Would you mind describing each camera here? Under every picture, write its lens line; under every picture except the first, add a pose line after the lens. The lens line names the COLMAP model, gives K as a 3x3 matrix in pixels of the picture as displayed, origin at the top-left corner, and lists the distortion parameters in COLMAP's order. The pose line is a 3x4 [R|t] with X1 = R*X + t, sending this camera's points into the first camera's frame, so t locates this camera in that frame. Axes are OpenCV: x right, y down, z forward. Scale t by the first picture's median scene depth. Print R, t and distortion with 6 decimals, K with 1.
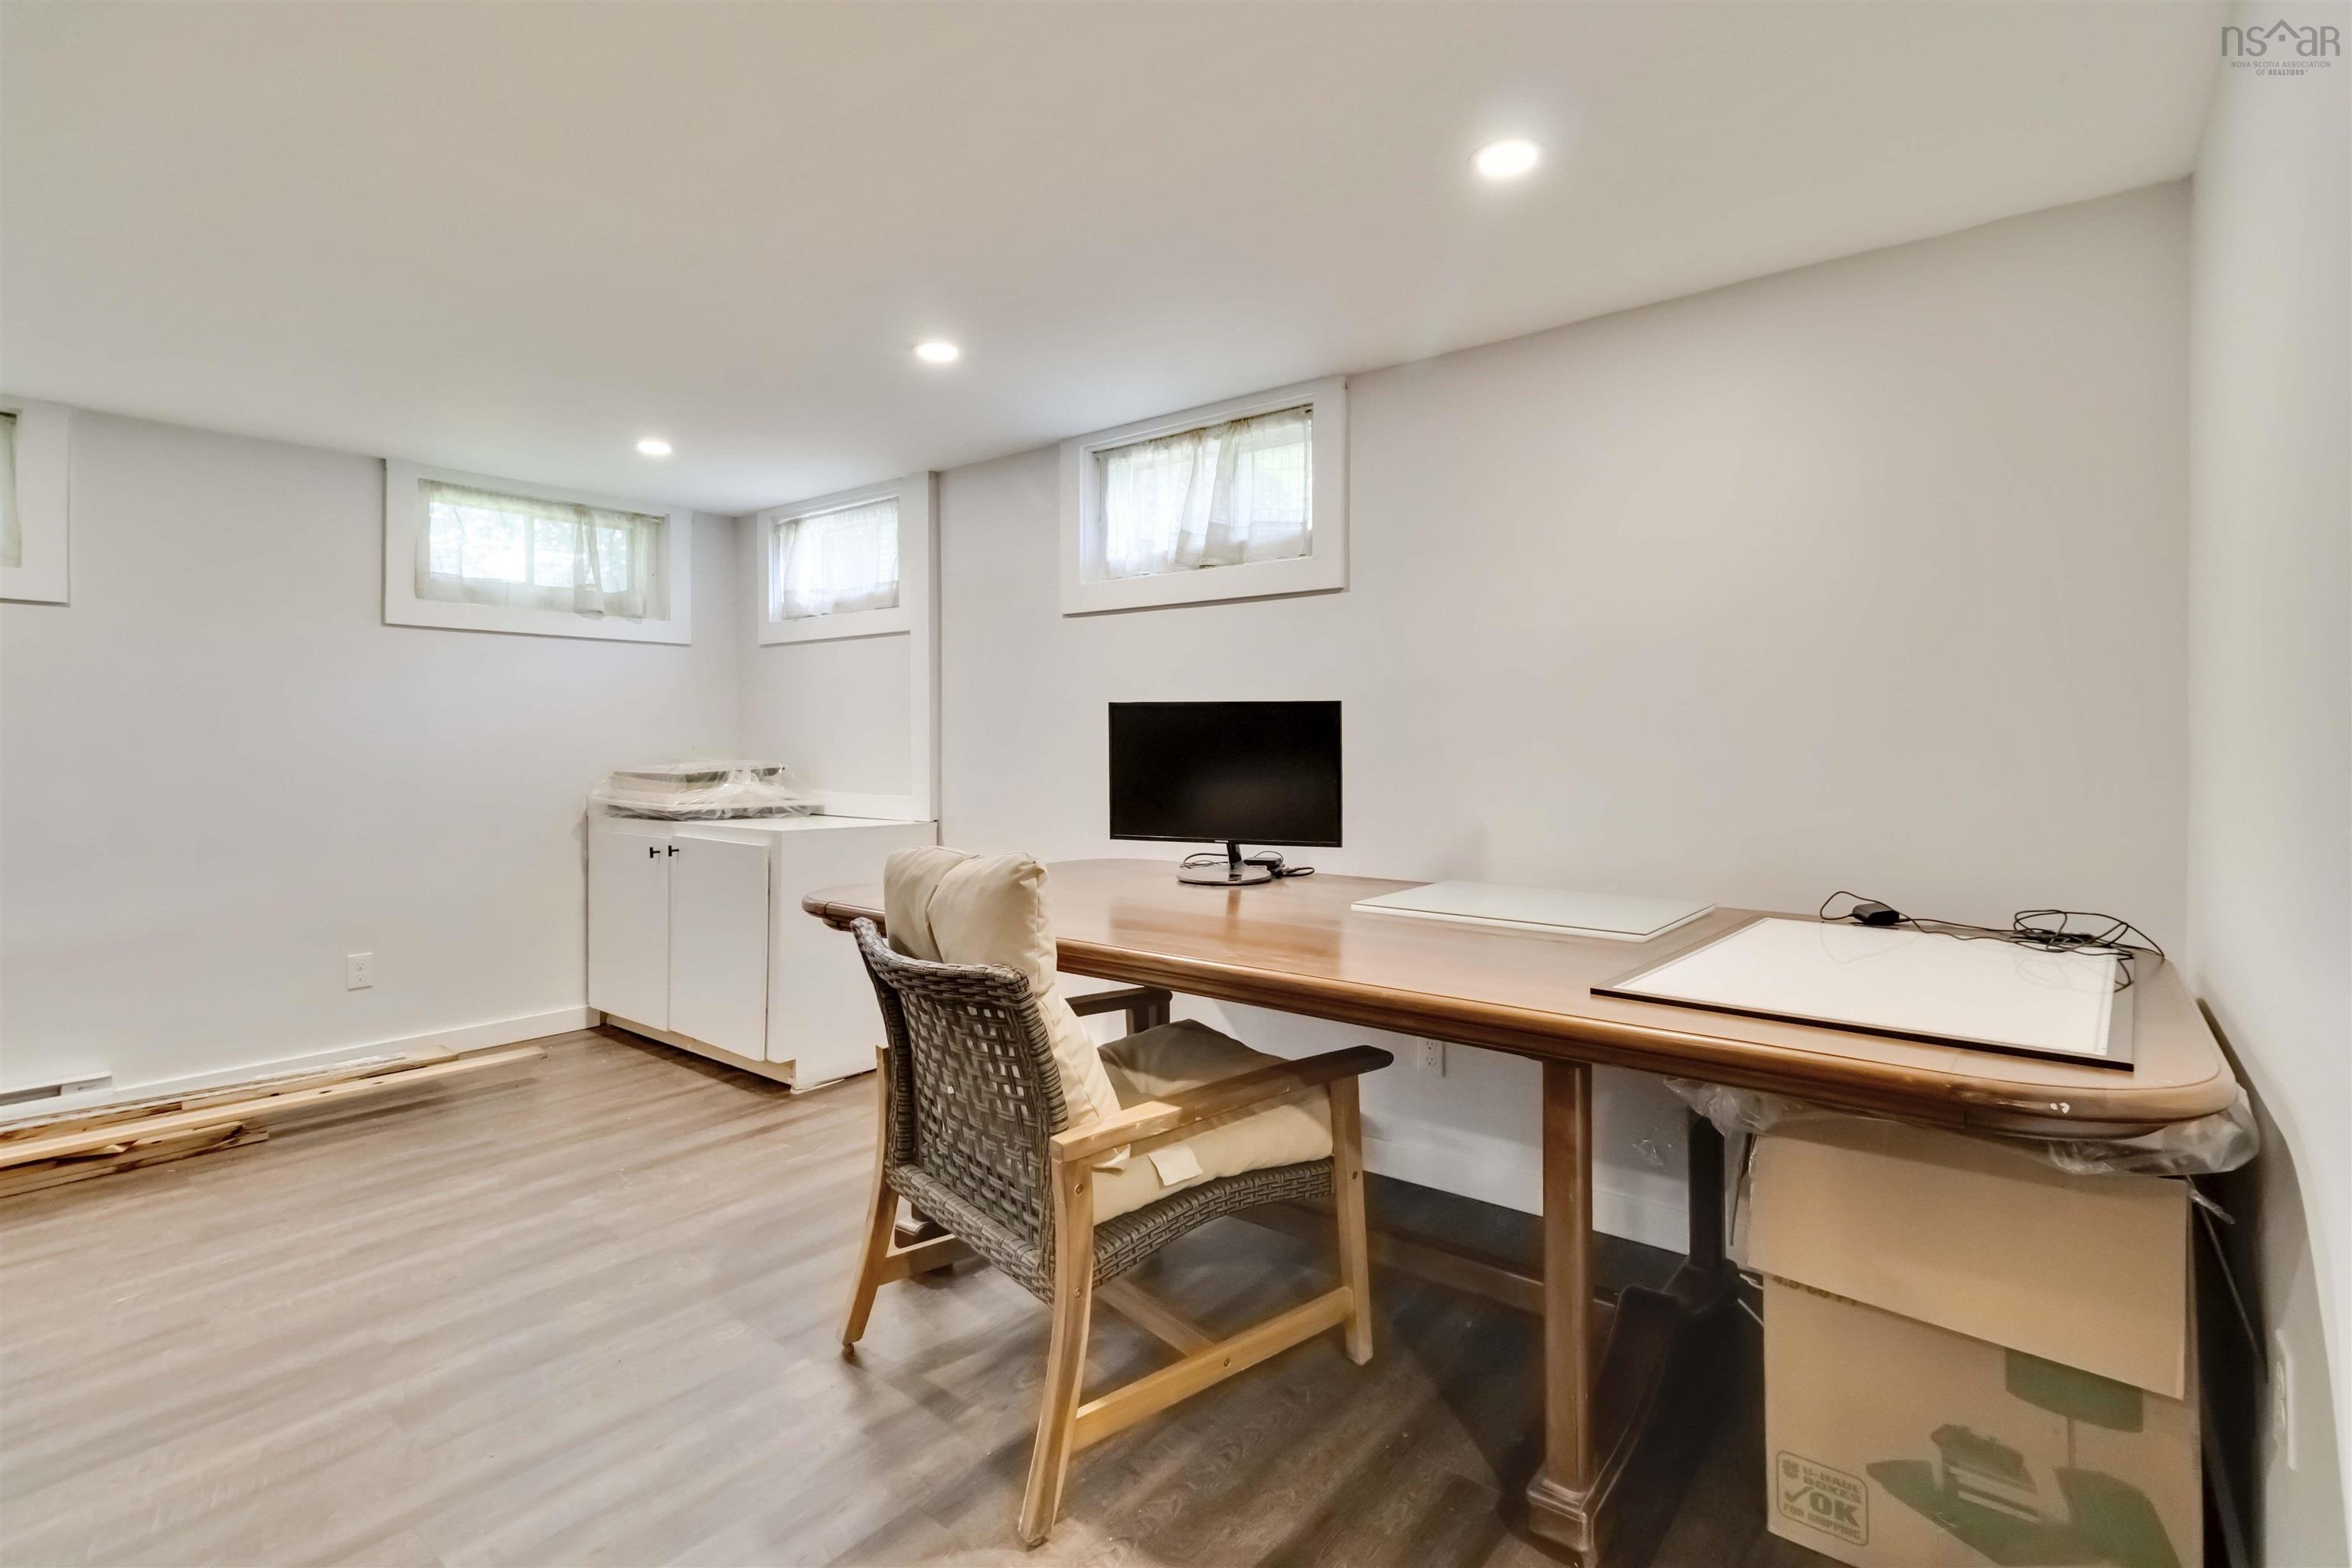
lens RADIAL K [[1100.1, 0, 1215.6], [0, 1100.1, 745.3], [0, 0, 1]] dist [0.003425, -0.000009]
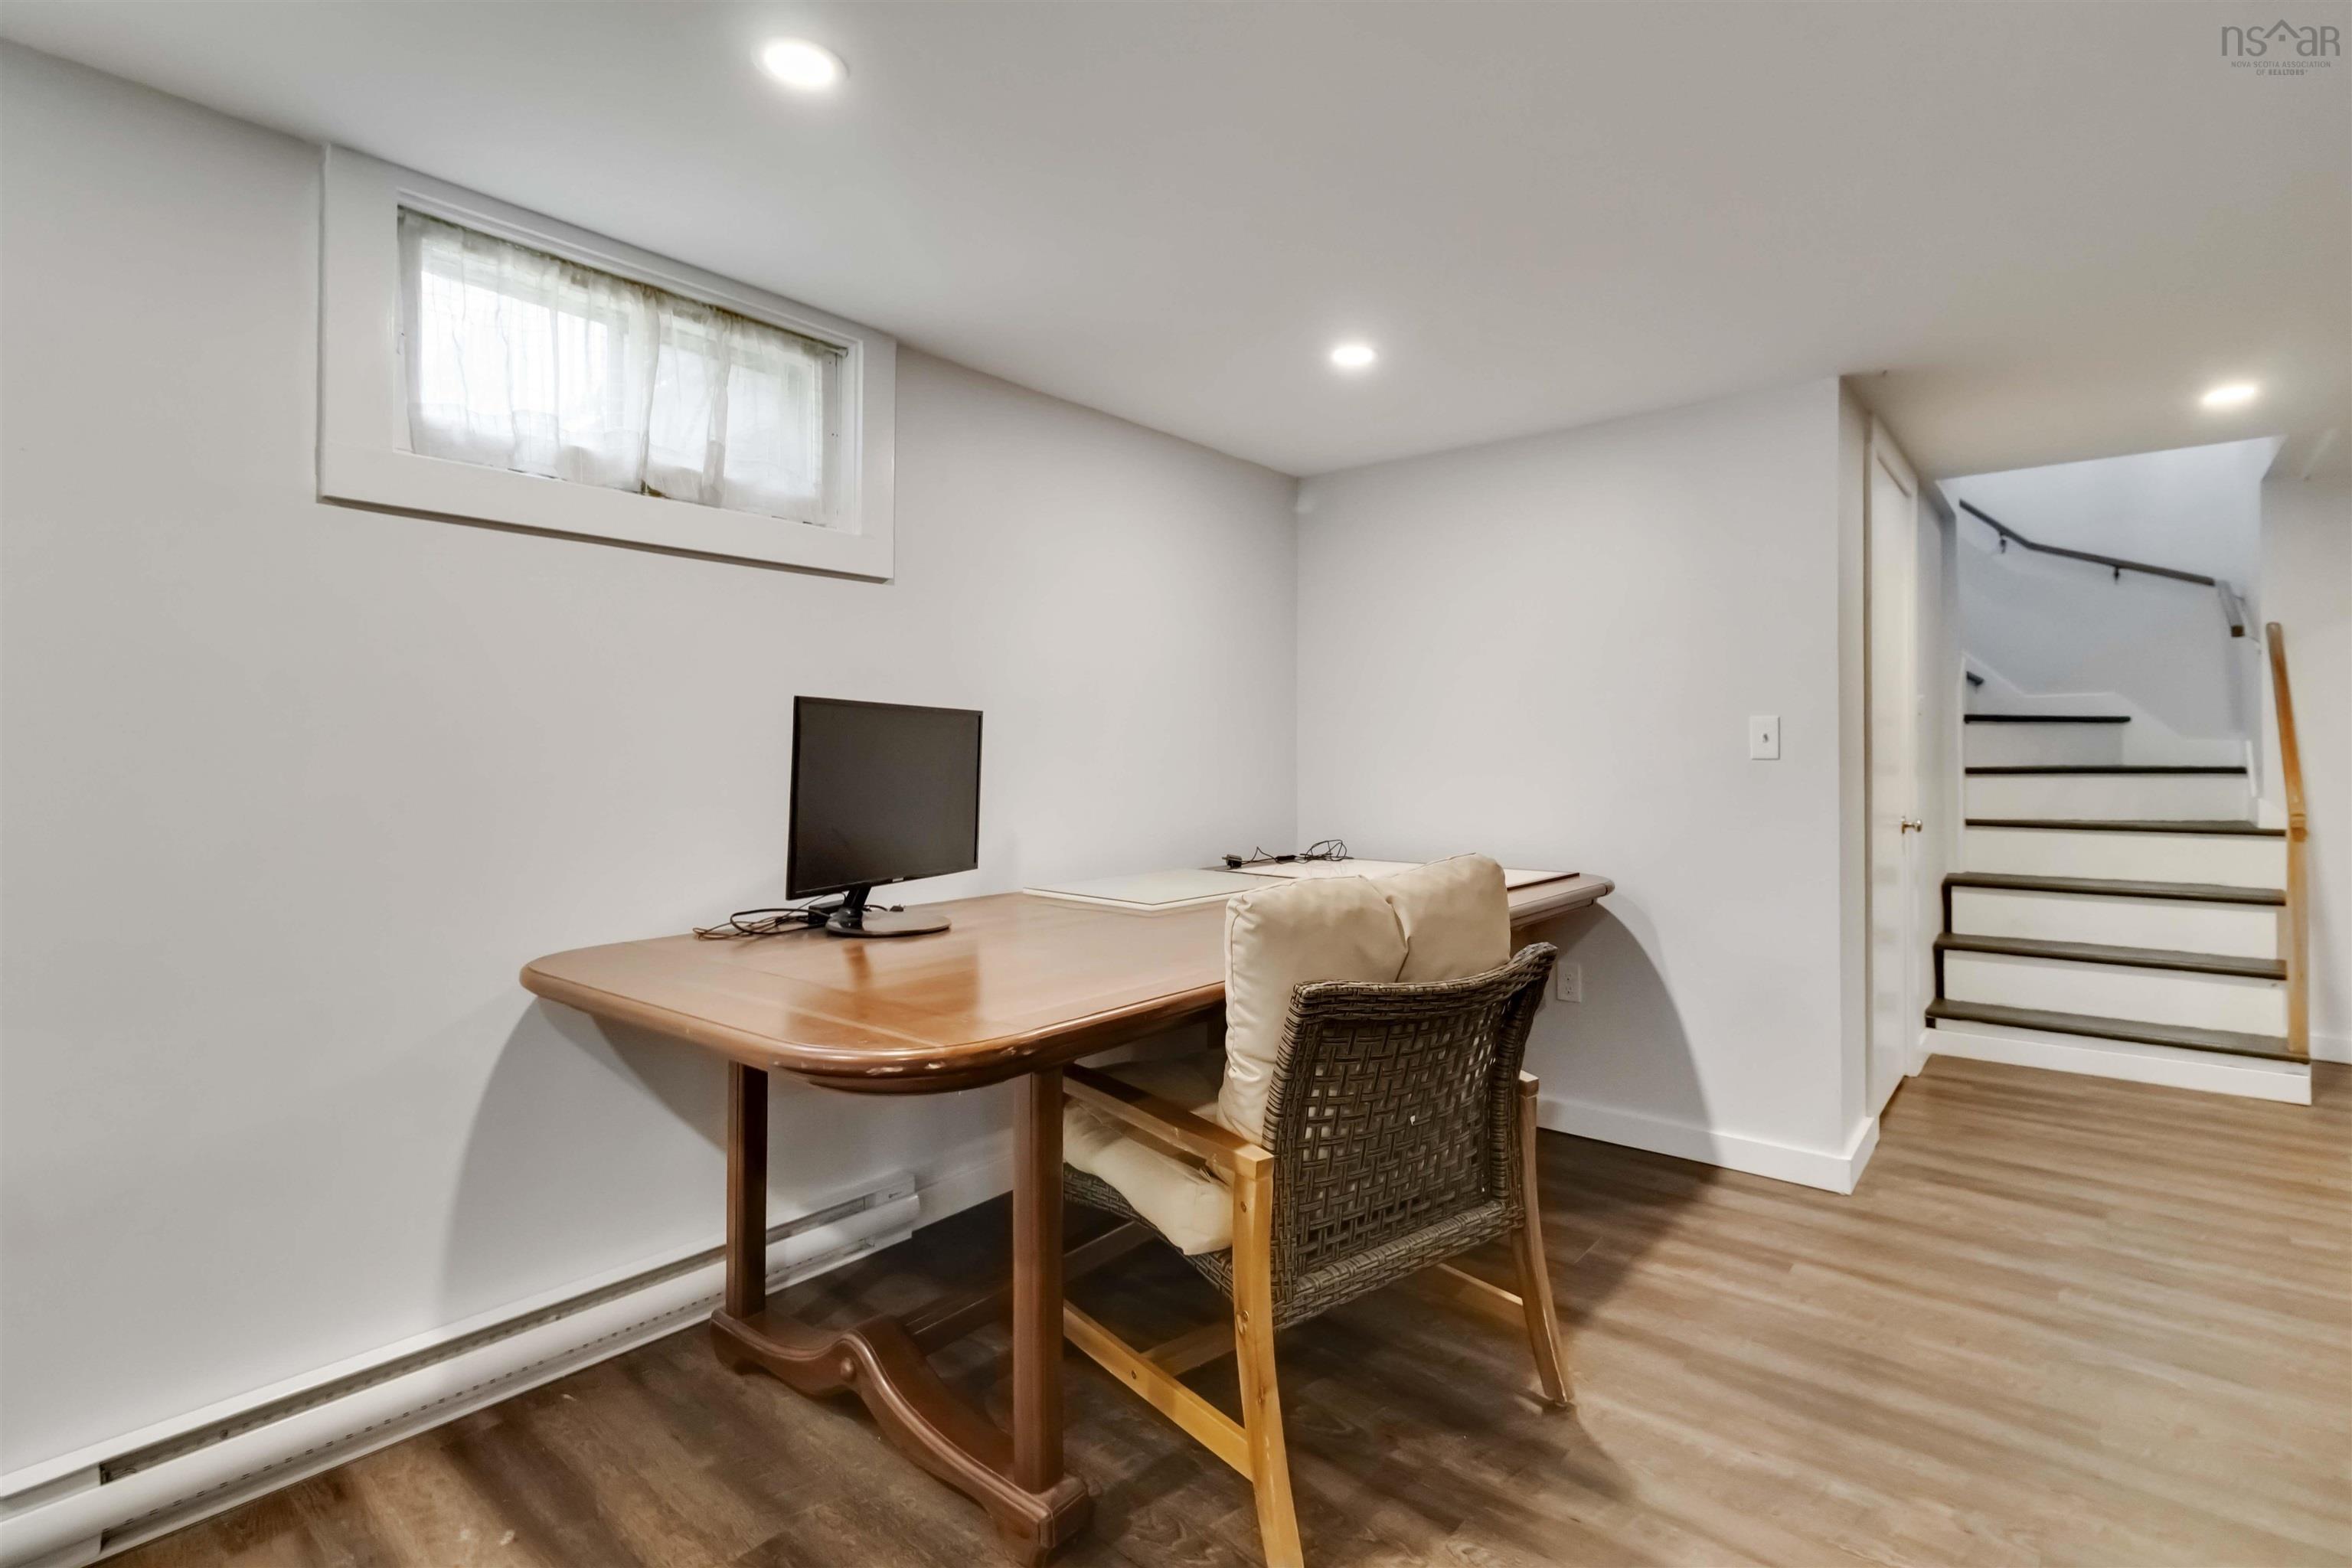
lens RADIAL K [[1100.1, 0, 1183.3], [0, 1100.1, 769.3], [0, 0, 1]] dist [0.003425, -0.000009]
pose [[0.037883, -0.003457, 0.999276, -0.685670], [0.012786, 0.999914, 0.002975, 0.007035], [-0.999200, 0.012664, 0.037924, 0.669401]]
